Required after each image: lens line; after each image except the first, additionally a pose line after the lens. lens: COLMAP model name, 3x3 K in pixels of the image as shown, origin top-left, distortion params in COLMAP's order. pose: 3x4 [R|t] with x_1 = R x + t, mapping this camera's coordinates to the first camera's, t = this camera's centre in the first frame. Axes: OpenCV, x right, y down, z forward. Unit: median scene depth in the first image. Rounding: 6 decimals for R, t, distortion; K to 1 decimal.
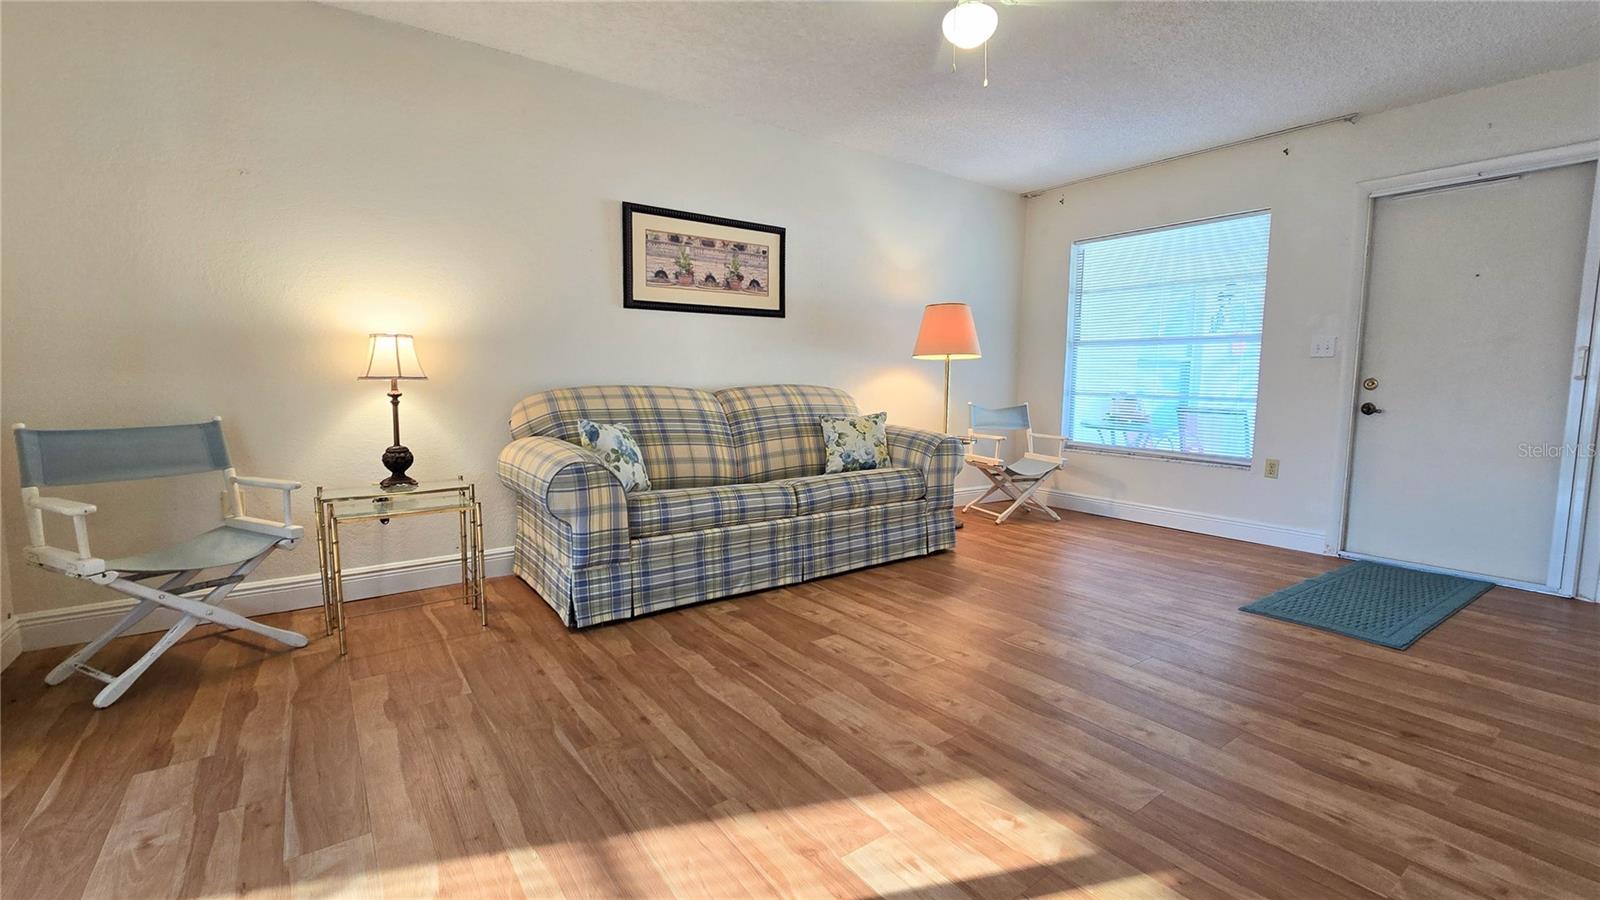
lens RADIAL K [[675.9, 0, 816.6], [0, 675.9, 440.1], [0, 0, 1]] dist [0.001160, -0.008665]
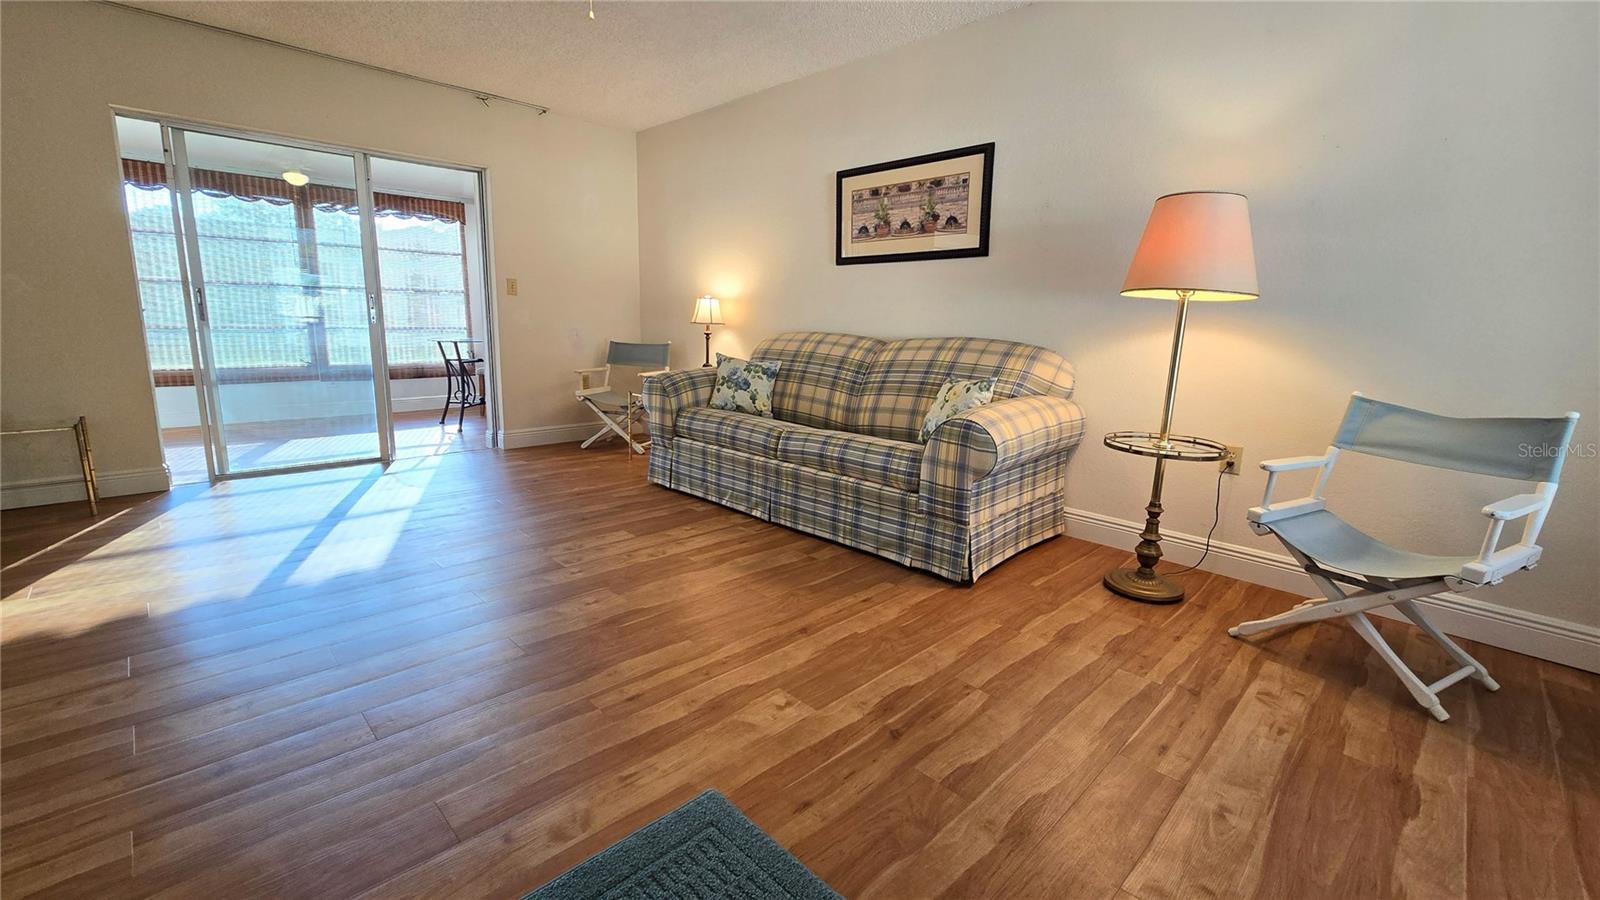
lens RADIAL K [[675.9, 0, 816.6], [0, 675.9, 440.1], [0, 0, 1]] dist [0.001160, -0.008665]
pose [[0.153418, 0.166153, -0.974092, 0.883907], [-0.114963, 0.982070, 0.149408, -0.070247], [0.981451, 0.089063, 0.169769, 0.792000]]
